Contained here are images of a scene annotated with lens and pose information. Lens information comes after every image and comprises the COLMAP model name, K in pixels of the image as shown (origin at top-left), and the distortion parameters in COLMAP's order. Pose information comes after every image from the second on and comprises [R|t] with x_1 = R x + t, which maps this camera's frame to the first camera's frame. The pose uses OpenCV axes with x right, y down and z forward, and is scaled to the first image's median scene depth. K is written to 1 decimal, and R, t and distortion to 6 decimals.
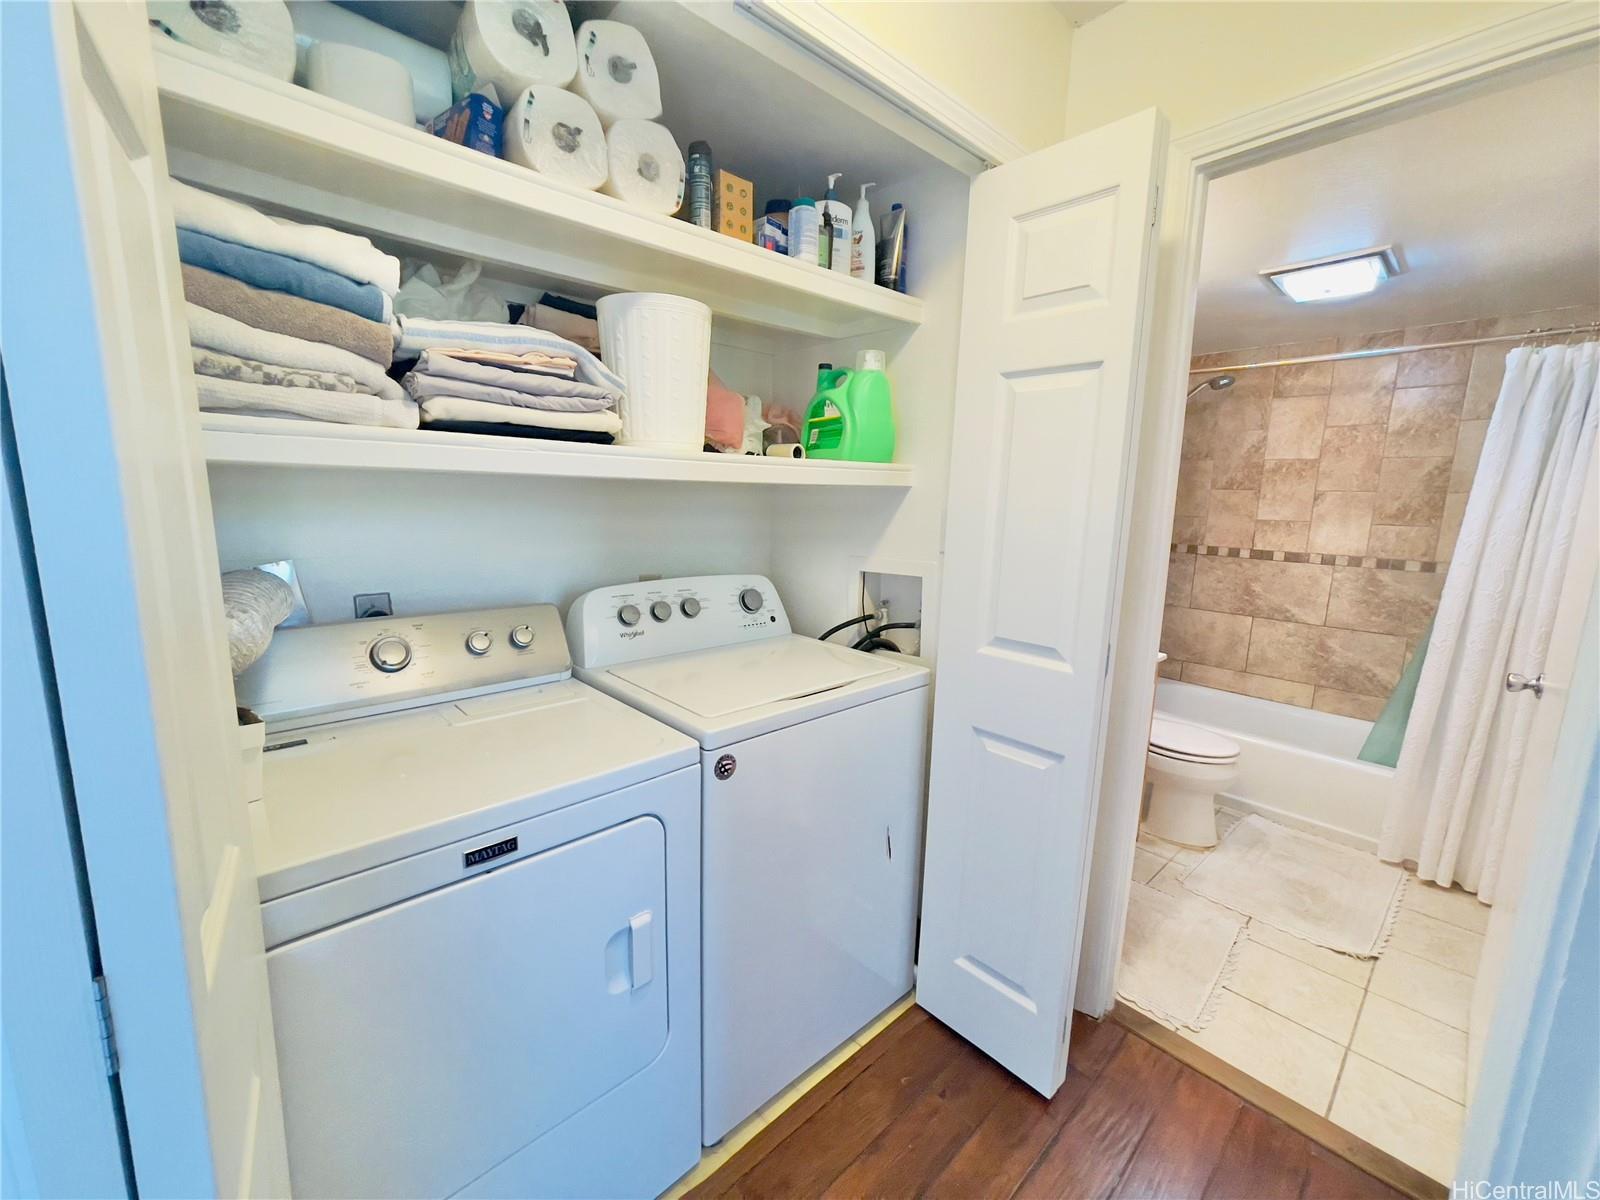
lens RADIAL K [[648.9, 0, 797.3], [0, 648.9, 605.4], [0, 0, 1]] dist [-0.020187, 0.007347]
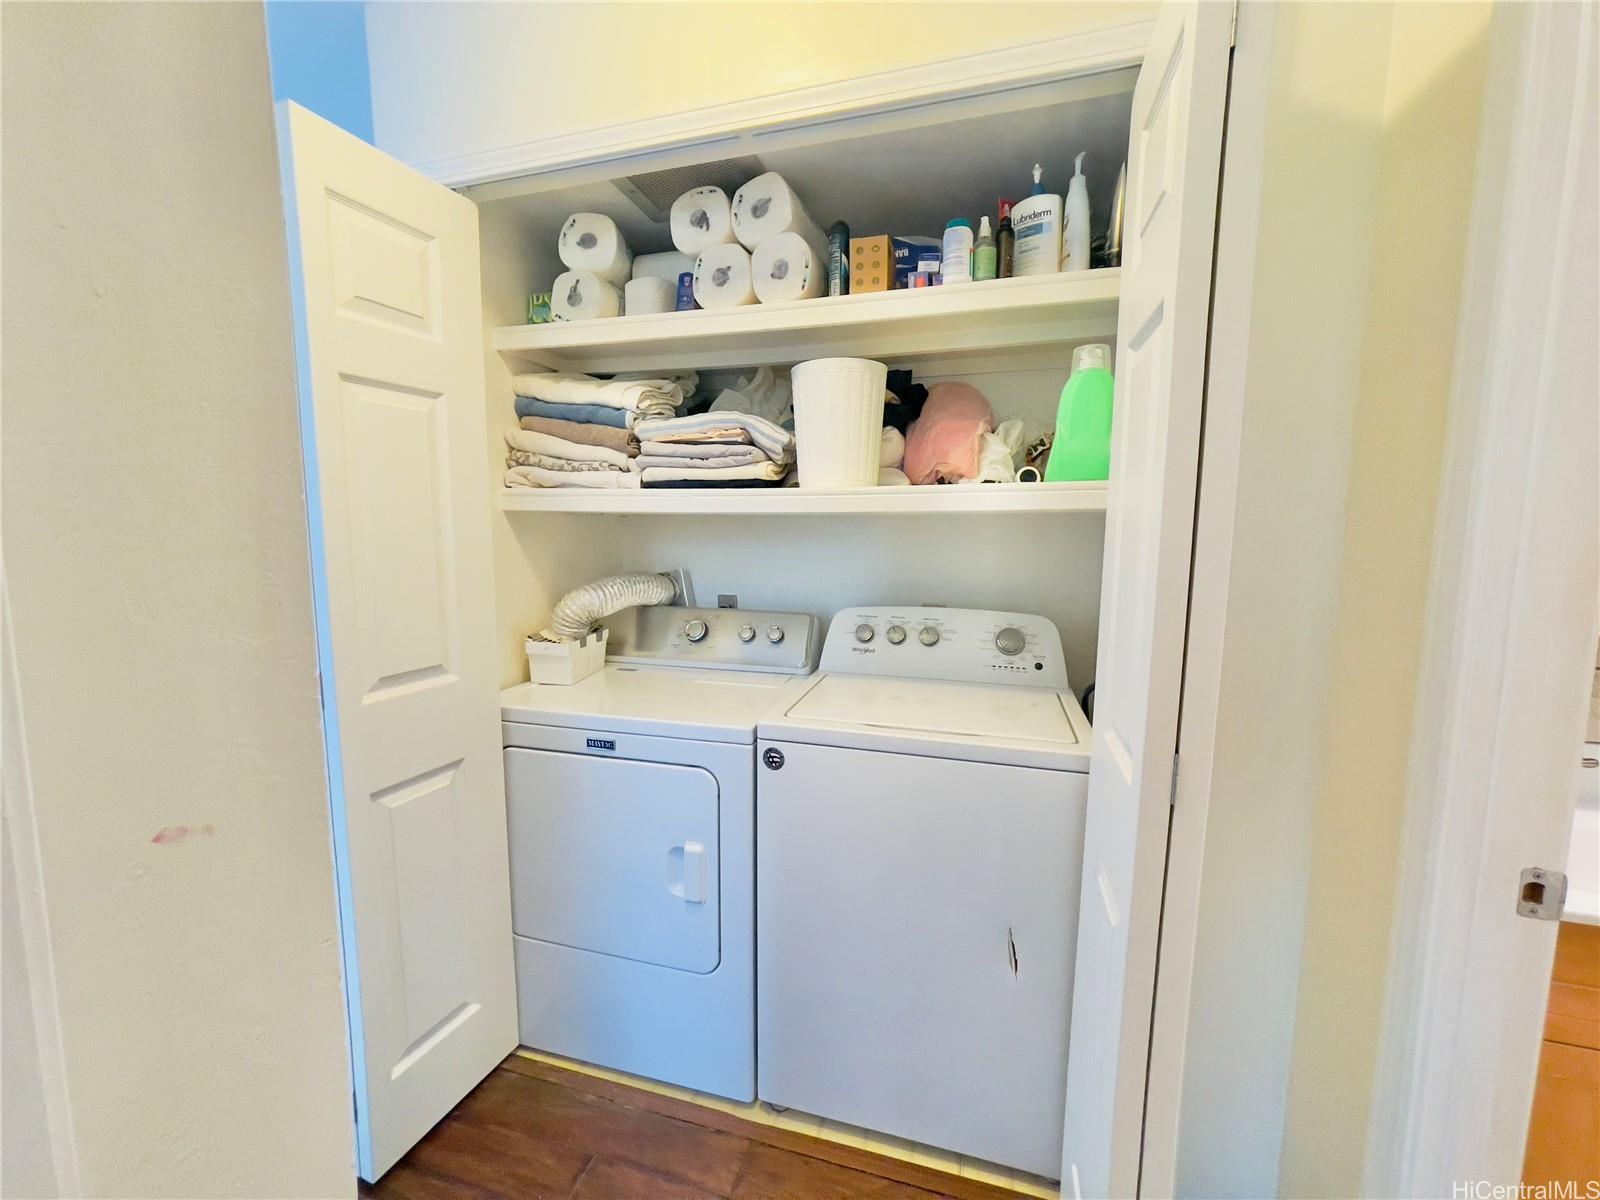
lens RADIAL K [[648.9, 0, 817.2], [0, 648.9, 612.2], [0, 0, 1]] dist [-0.020187, 0.007347]
pose [[0.520990, 0.086888, -0.849129, 0.901093], [-0.142651, 0.989678, 0.013744, -0.035237], [0.841558, 0.113968, 0.528007, 0.439046]]
